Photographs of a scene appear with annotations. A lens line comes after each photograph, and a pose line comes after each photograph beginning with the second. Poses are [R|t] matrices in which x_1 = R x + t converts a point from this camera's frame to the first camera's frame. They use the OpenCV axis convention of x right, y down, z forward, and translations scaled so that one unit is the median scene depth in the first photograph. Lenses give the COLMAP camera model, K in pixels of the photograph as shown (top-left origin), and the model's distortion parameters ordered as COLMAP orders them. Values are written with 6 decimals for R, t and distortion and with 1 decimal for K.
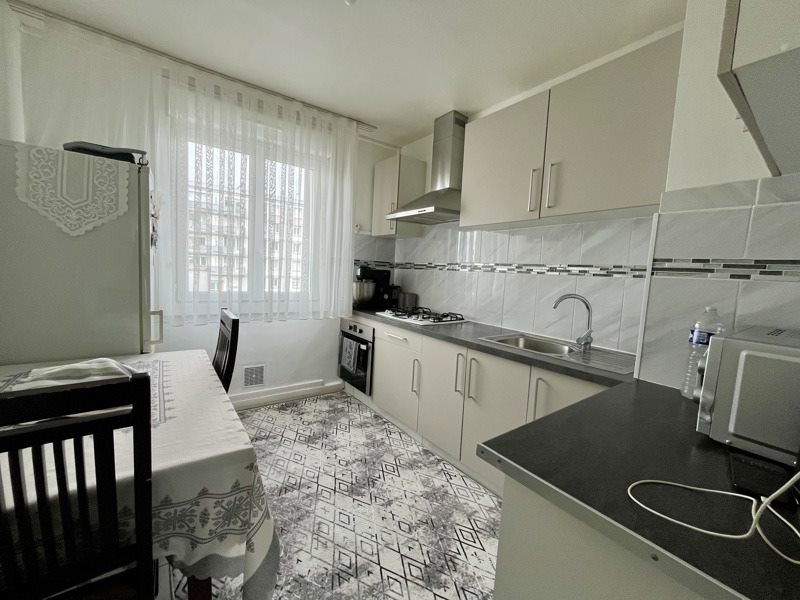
lens RADIAL K [[323.7, 0, 400.0], [0, 323.7, 300.0], [0, 0, 1]] dist [0.000895, -0.007436]
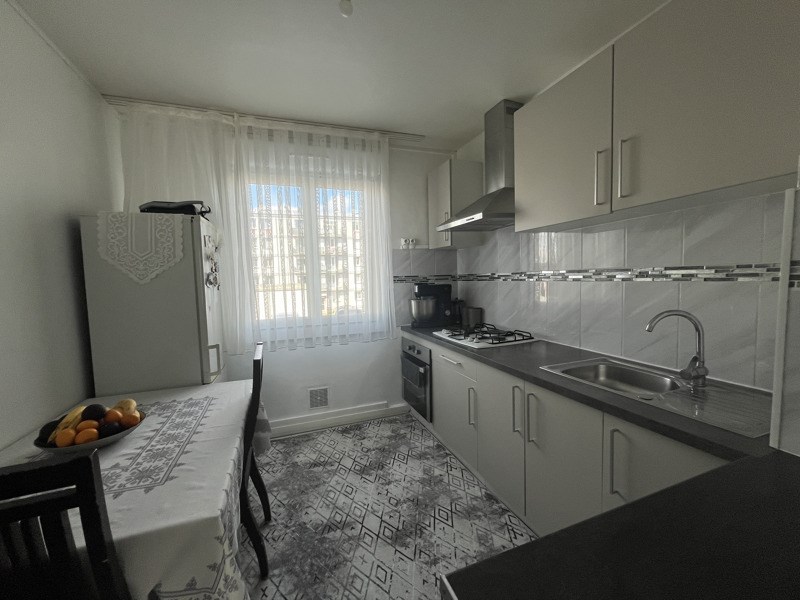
lens RADIAL K [[325.9, 0, 396.5], [0, 325.9, 298.9], [0, 0, 1]] dist [-0.000873, -0.000725]
pose [[0.957165, -0.060620, -0.283126, 0.116895], [0.053525, 0.998030, -0.032735, -0.038626], [0.284553, 0.016178, 0.958524, 0.090195]]
